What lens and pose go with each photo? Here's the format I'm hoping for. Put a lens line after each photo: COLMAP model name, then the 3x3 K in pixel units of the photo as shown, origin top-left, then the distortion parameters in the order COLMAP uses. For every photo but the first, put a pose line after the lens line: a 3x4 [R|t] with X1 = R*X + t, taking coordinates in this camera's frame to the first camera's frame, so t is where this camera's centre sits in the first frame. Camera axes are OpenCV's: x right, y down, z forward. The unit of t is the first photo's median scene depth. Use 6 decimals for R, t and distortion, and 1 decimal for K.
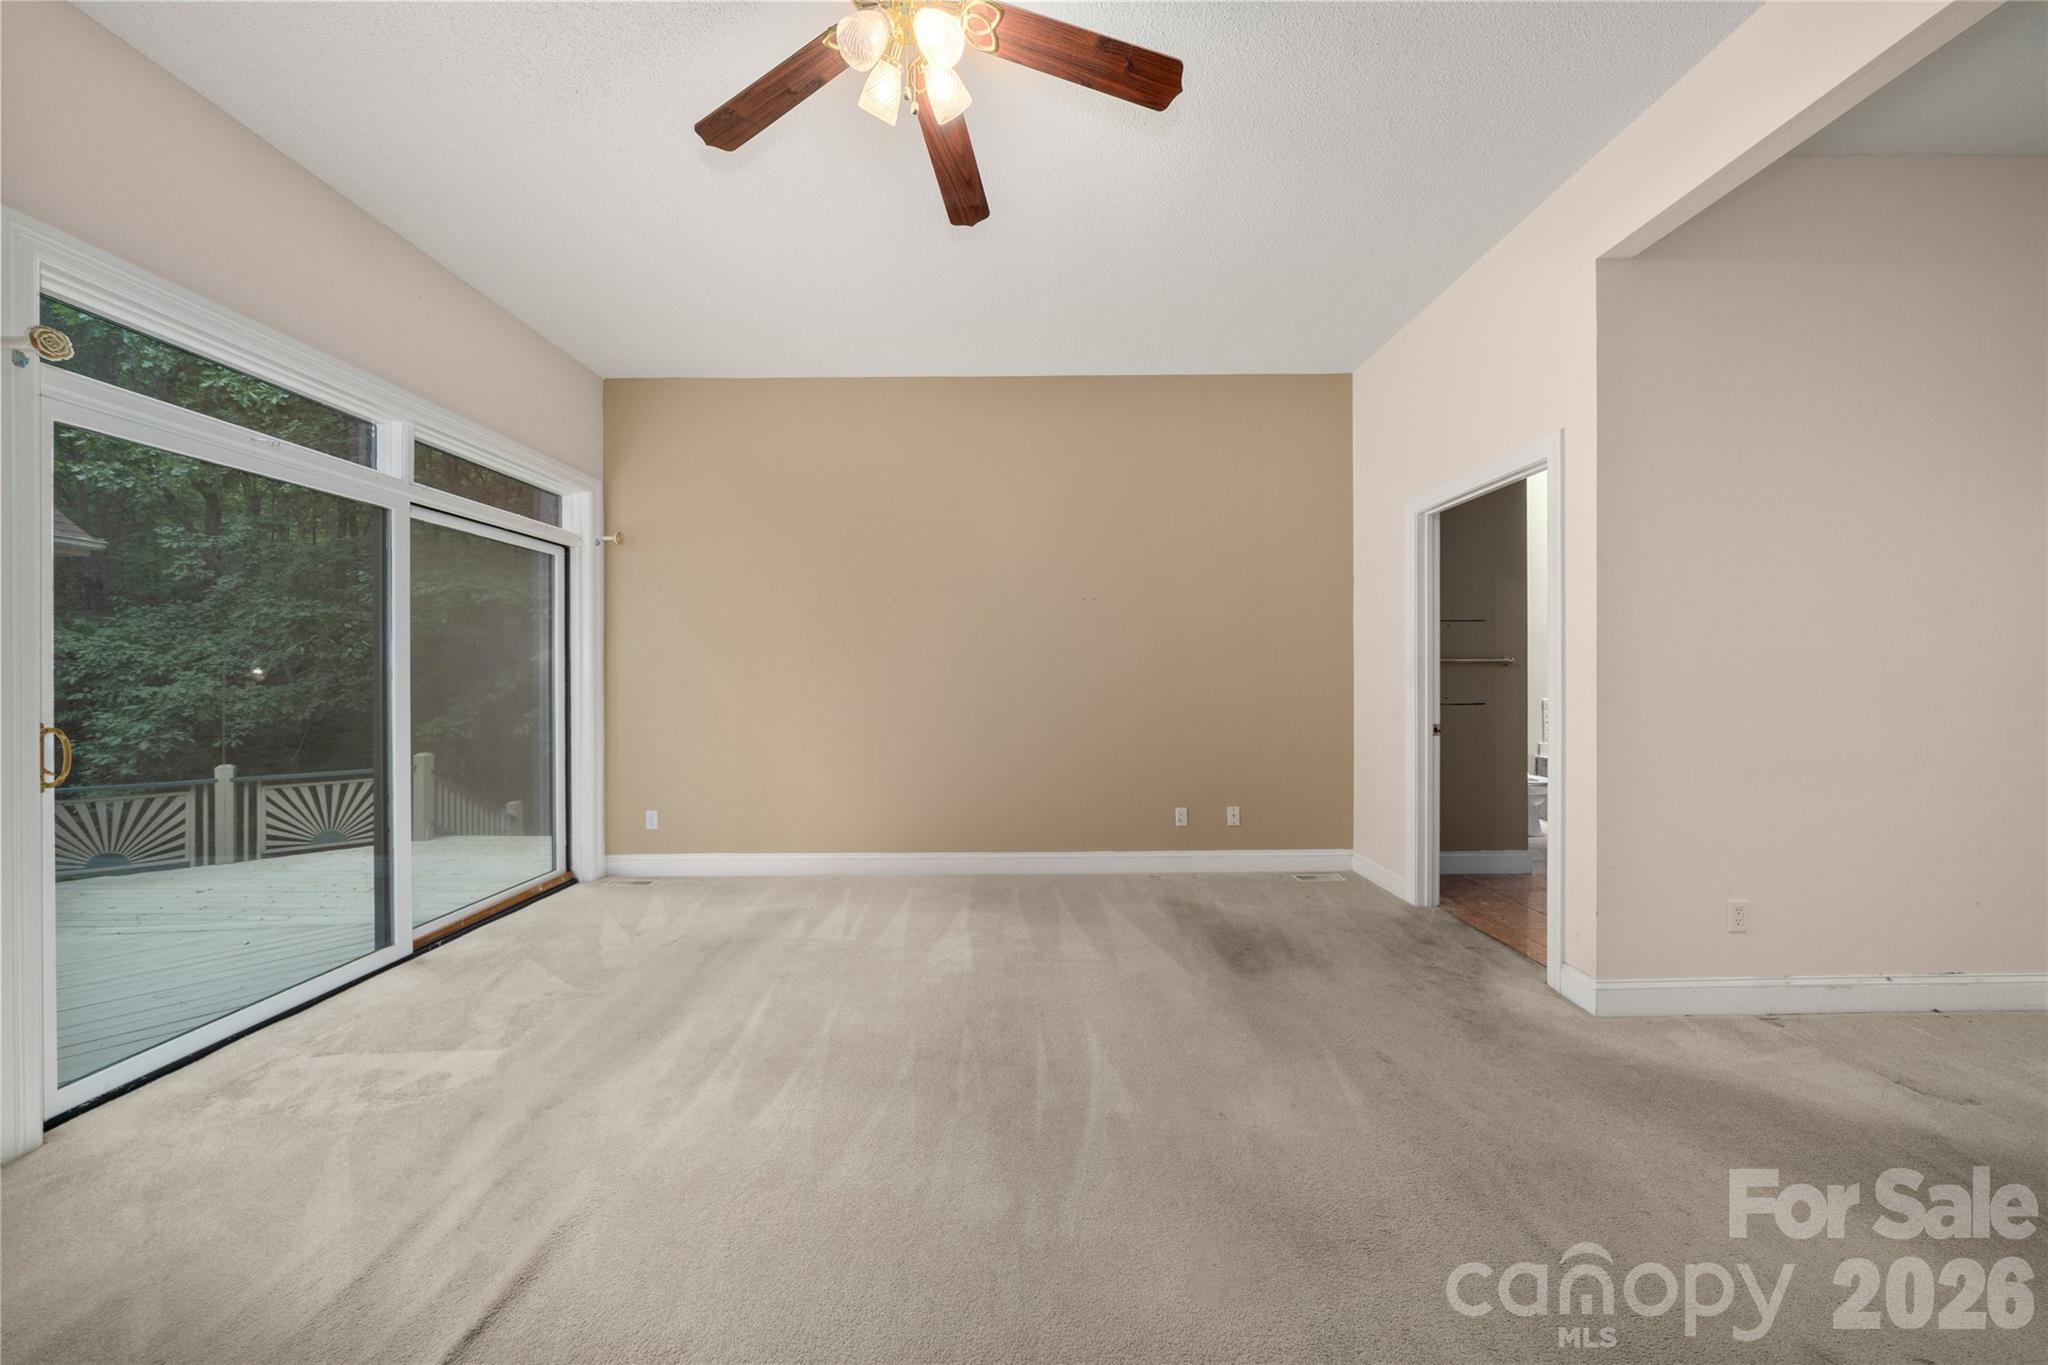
lens RADIAL K [[708.9, 0, 1027.5], [0, 708.9, 678.8], [0, 0, 1]] dist [-0.006248, -0.000085]
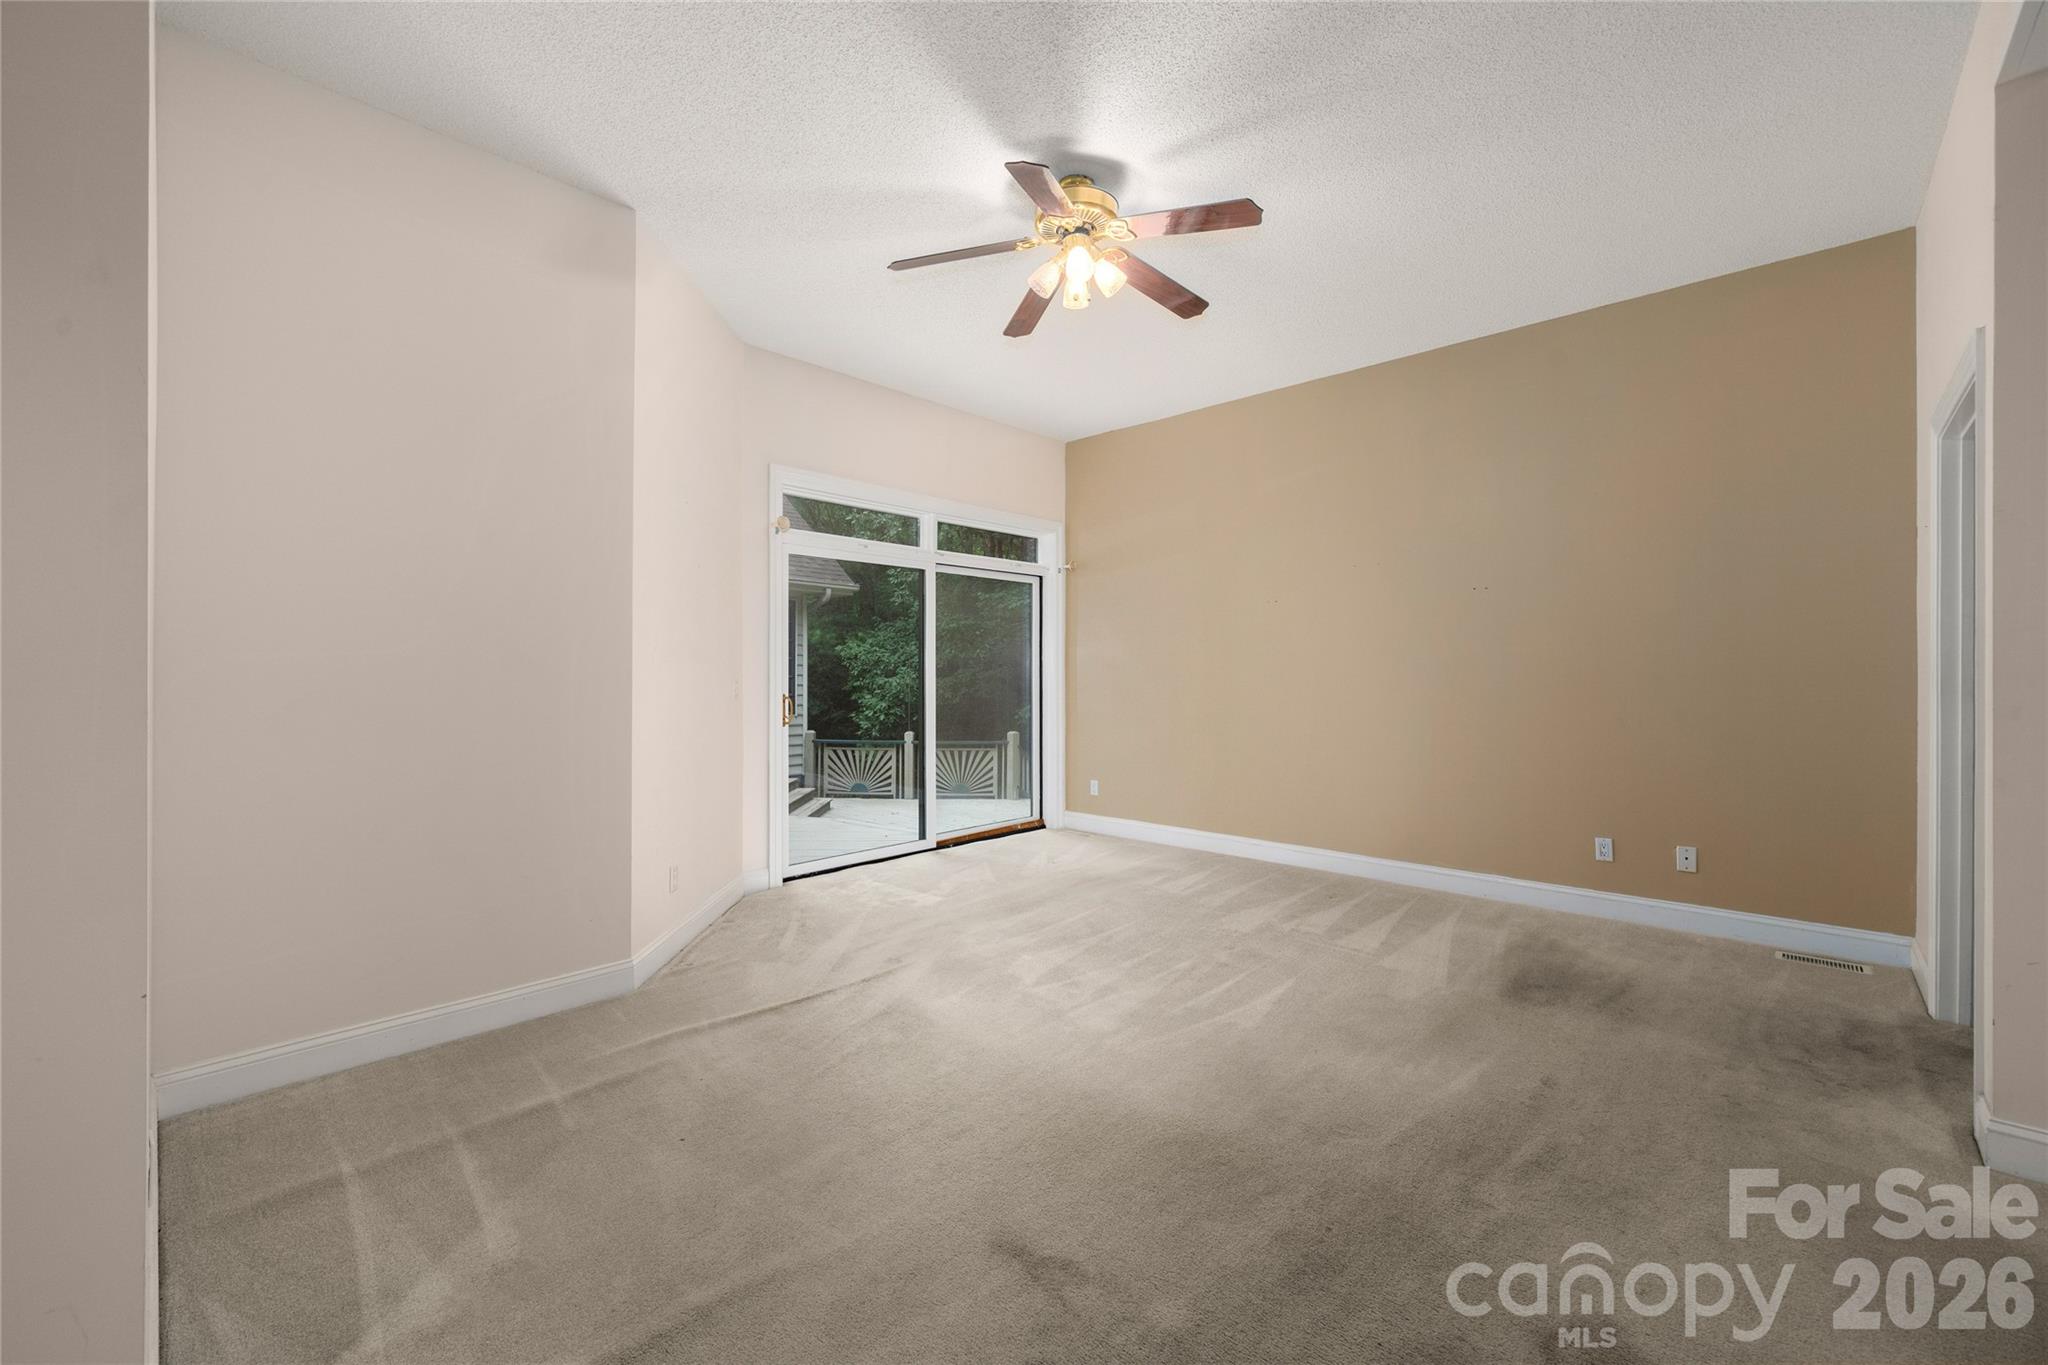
lens RADIAL K [[829.2, 0, 1021.7], [0, 829.2, 674.7], [0, 0, 1]] dist [0.003338, 0.000254]
pose [[0.722113, 0.006699, -0.691743, 0.419357], [-0.006379, 0.999975, 0.003024, -0.004998], [0.691746, 0.002229, 0.722138, -0.163061]]
